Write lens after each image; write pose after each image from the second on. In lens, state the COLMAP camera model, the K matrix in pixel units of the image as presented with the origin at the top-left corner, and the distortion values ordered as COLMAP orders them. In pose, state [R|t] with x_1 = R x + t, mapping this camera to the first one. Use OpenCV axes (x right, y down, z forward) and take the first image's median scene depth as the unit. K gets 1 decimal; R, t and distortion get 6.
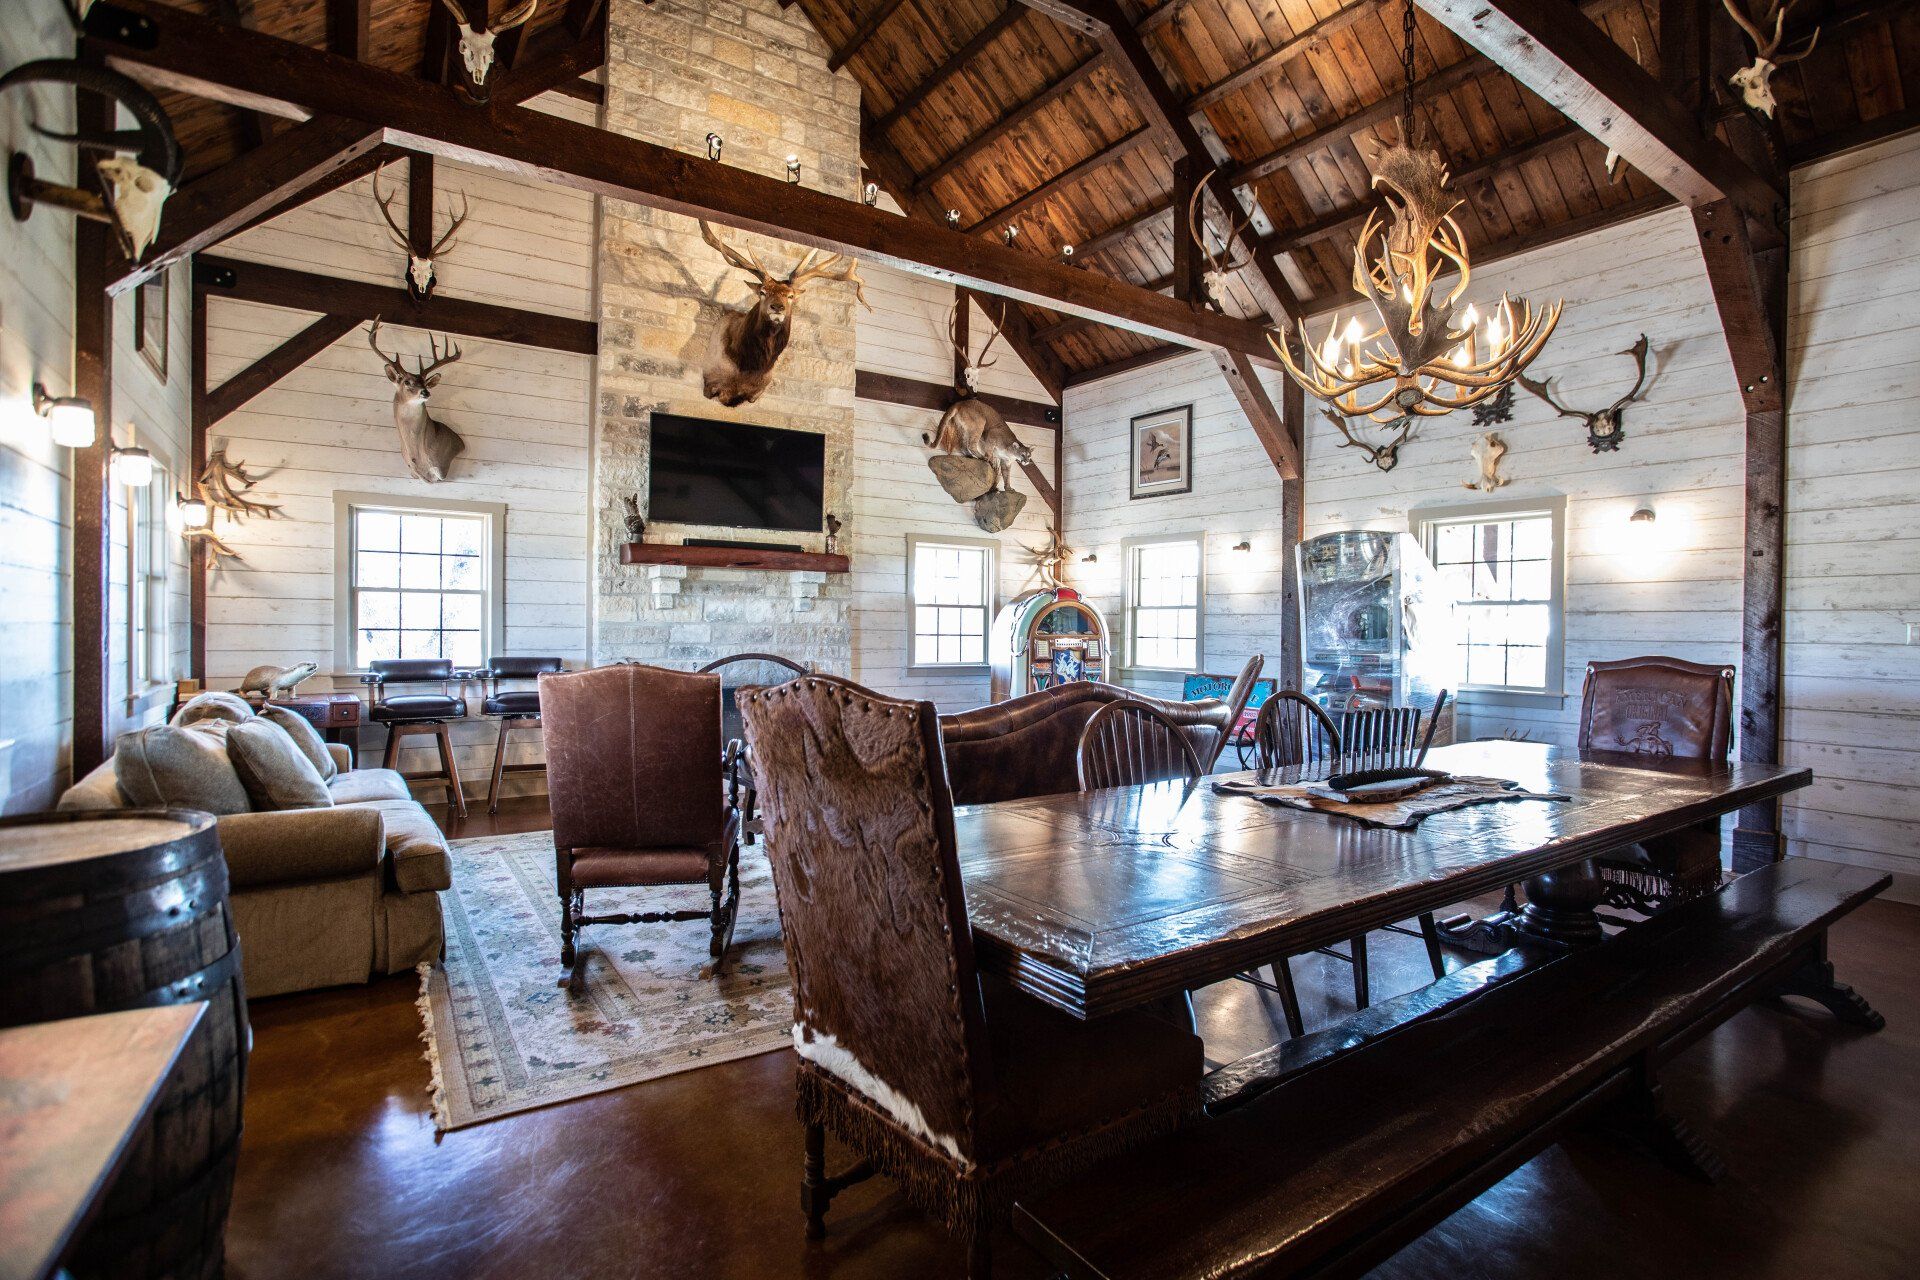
lens RADIAL K [[935.8, 0, 967.2], [0, 935.8, 639.2], [0, 0, 1]] dist [-0.070661, 0.030499]
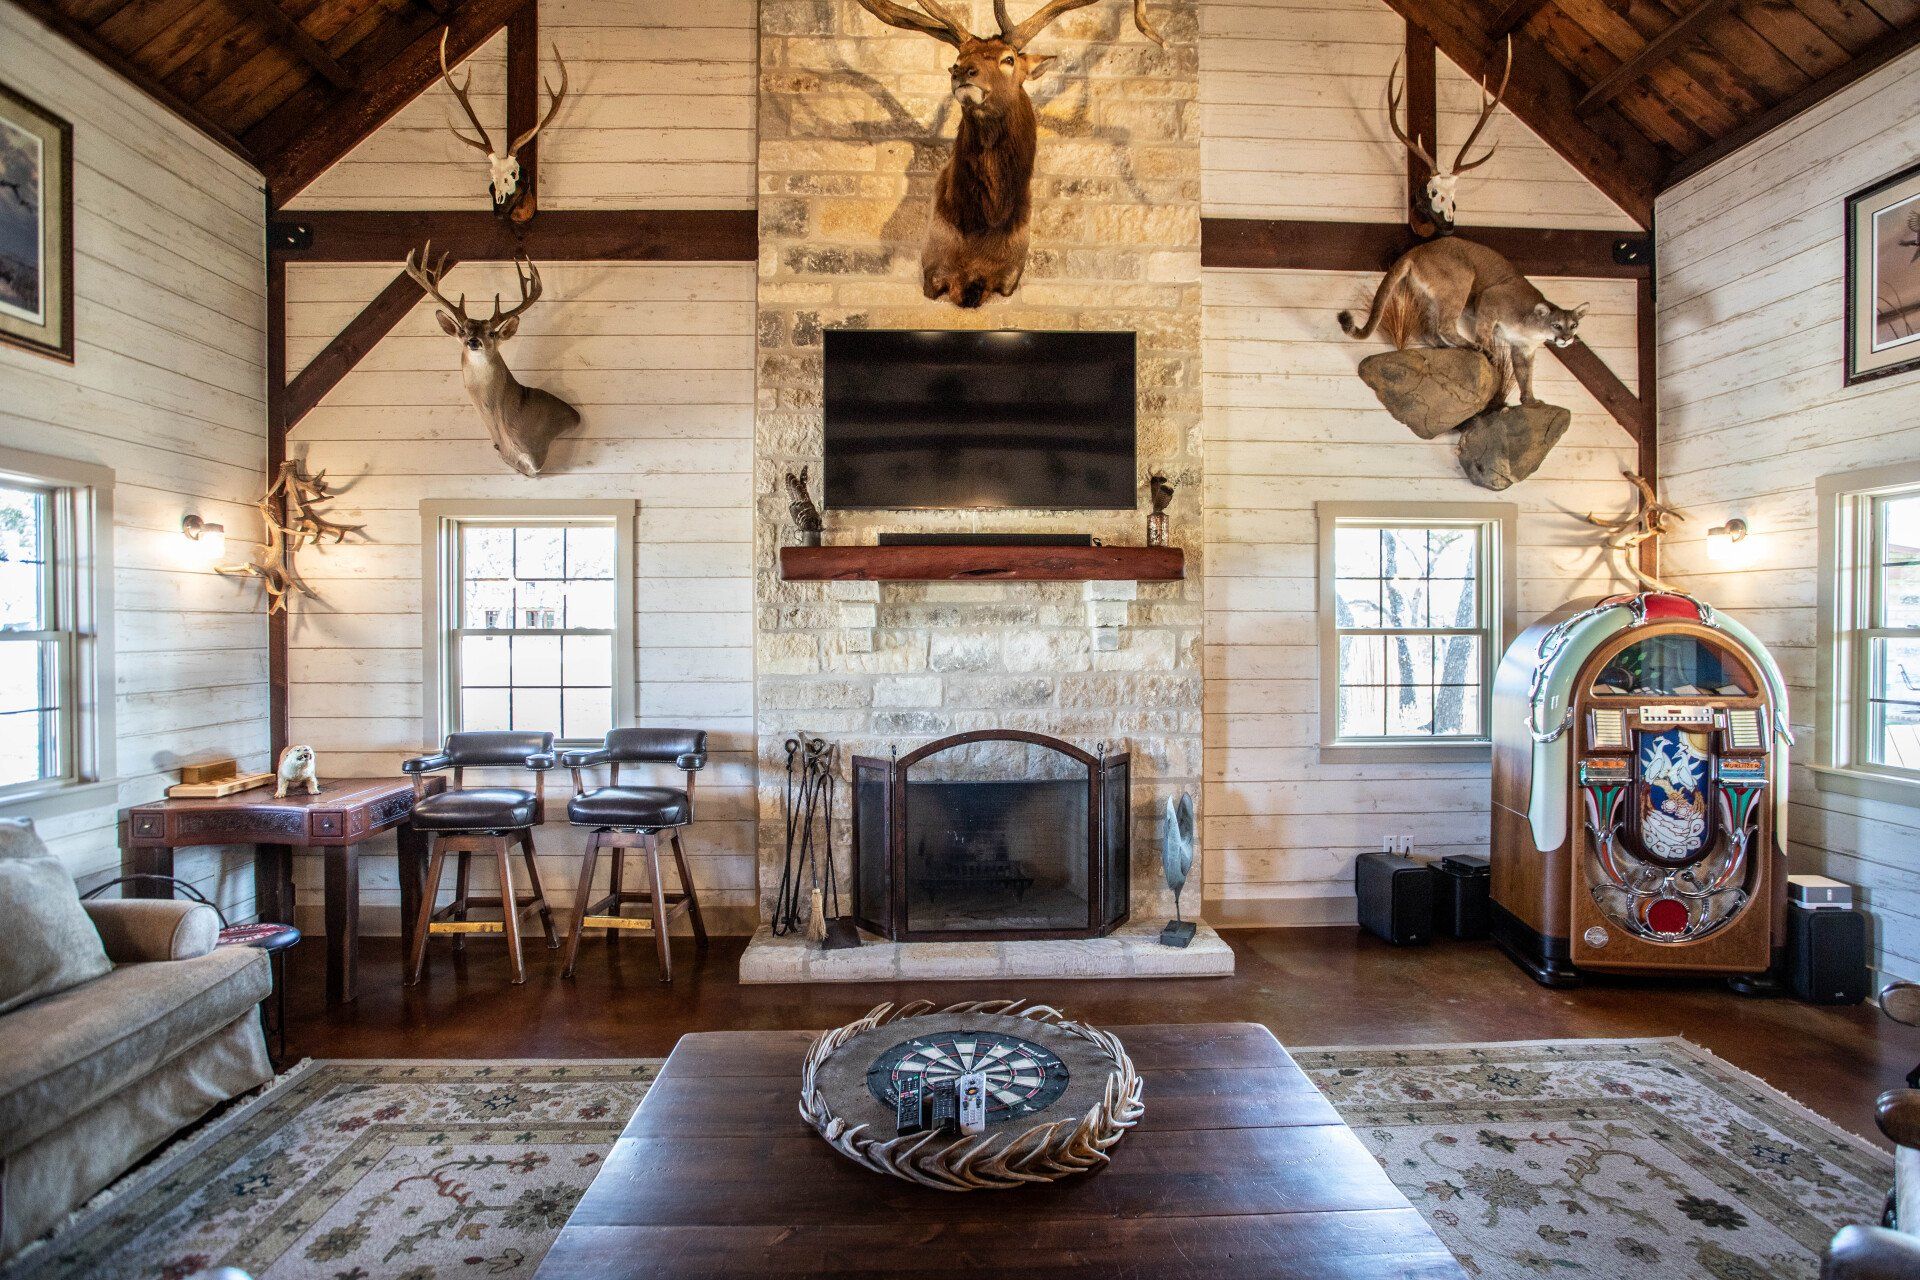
lens RADIAL K [[935.8, 0, 967.2], [0, 935.8, 639.2], [0, 0, 1]] dist [-0.070661, 0.030499]
pose [[0.849033, -0.007358, -0.528288, 0.053146], [0.006447, 0.999973, -0.003567, -0.036028], [0.528300, -0.000377, 0.849058, 0.482777]]
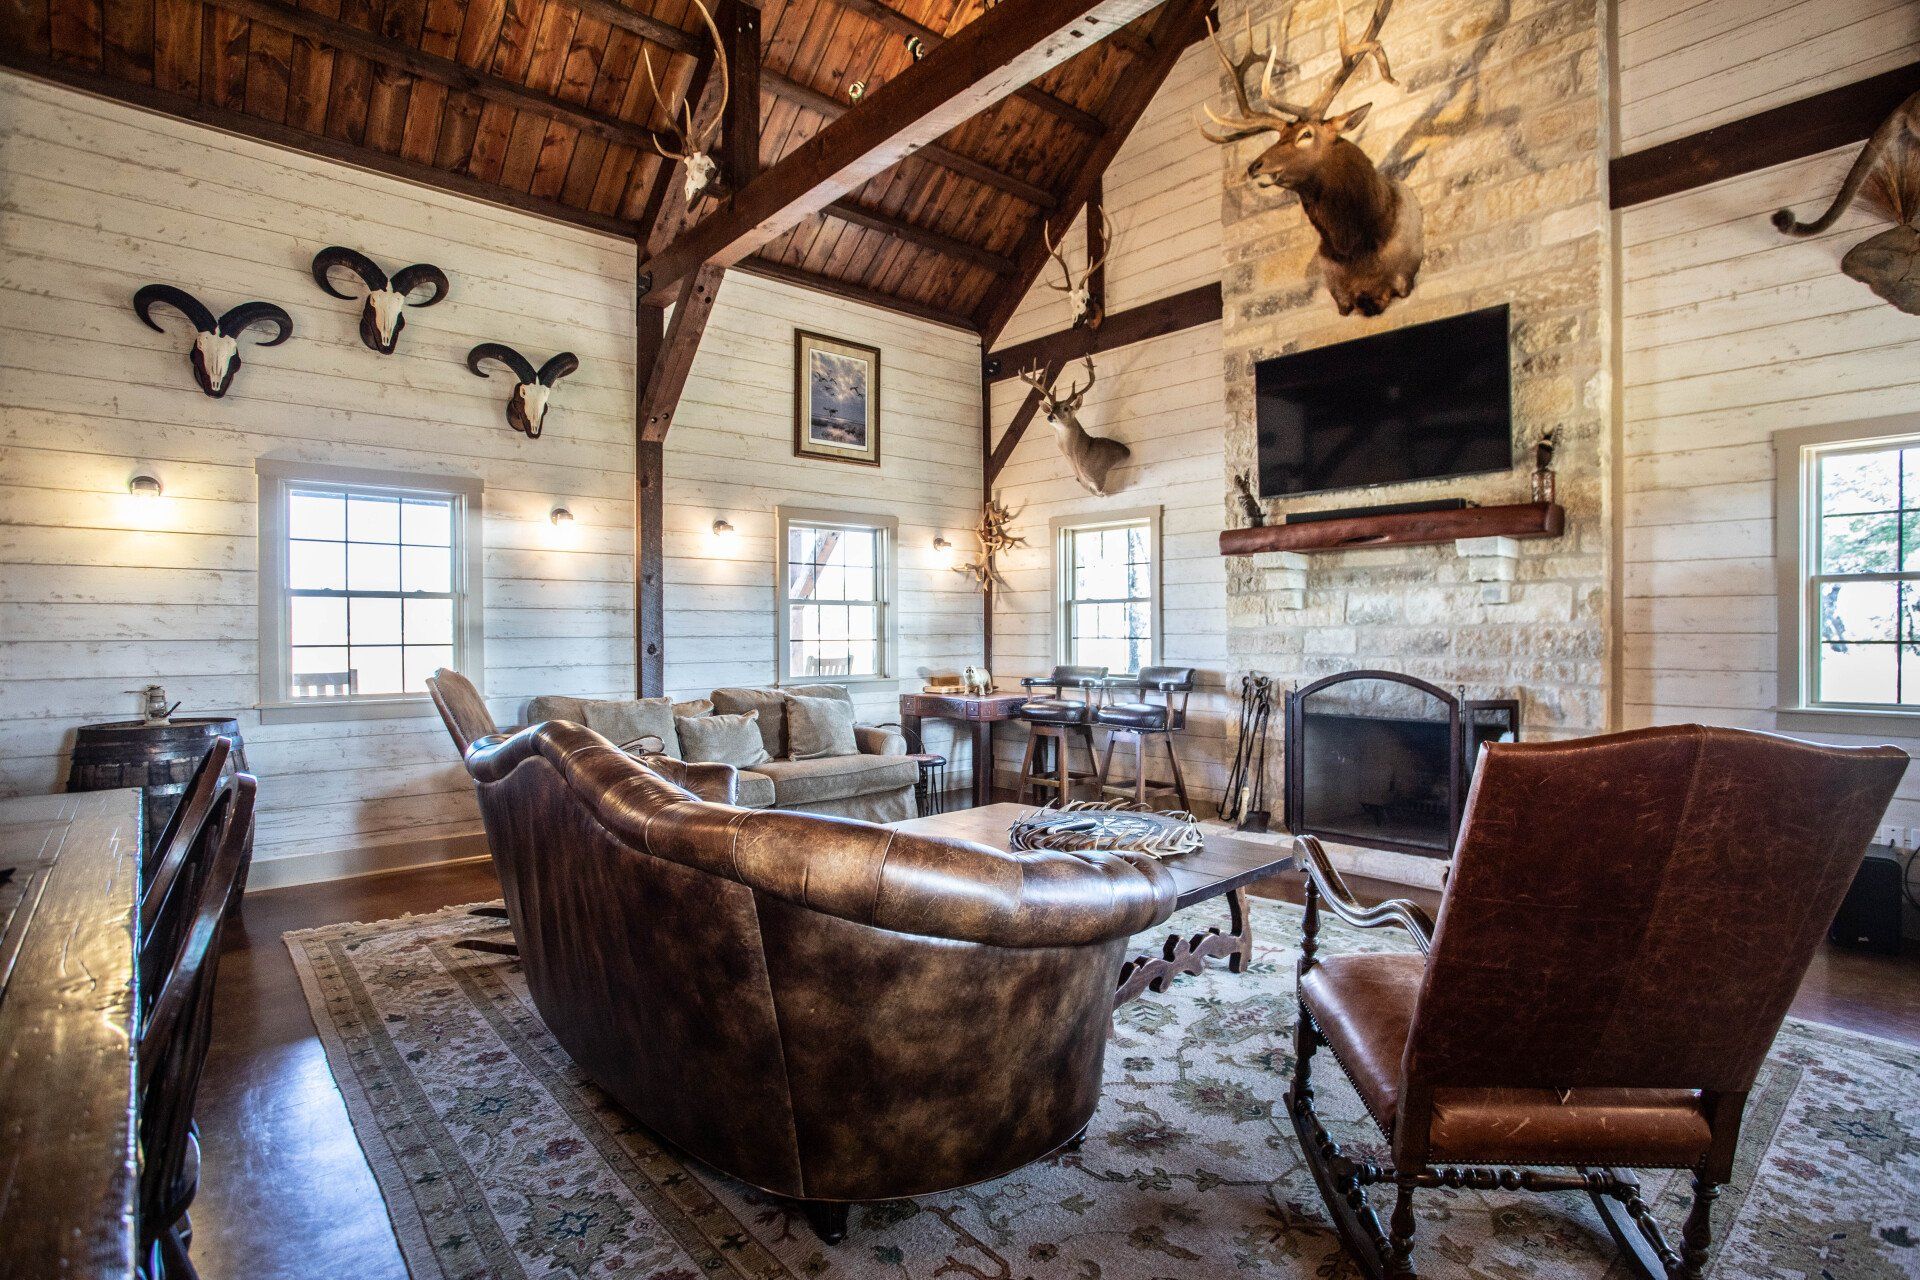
lens RADIAL K [[940.0, 0, 995.5], [0, 940.0, 642.3], [0, 0, 1]] dist [-0.068480, 0.032625]
pose [[0.155619, -0.001087, -0.987817, 0.375538], [-0.004283, 0.999989, -0.001775, -0.002444], [0.987808, 0.004507, 0.155612, 0.594822]]
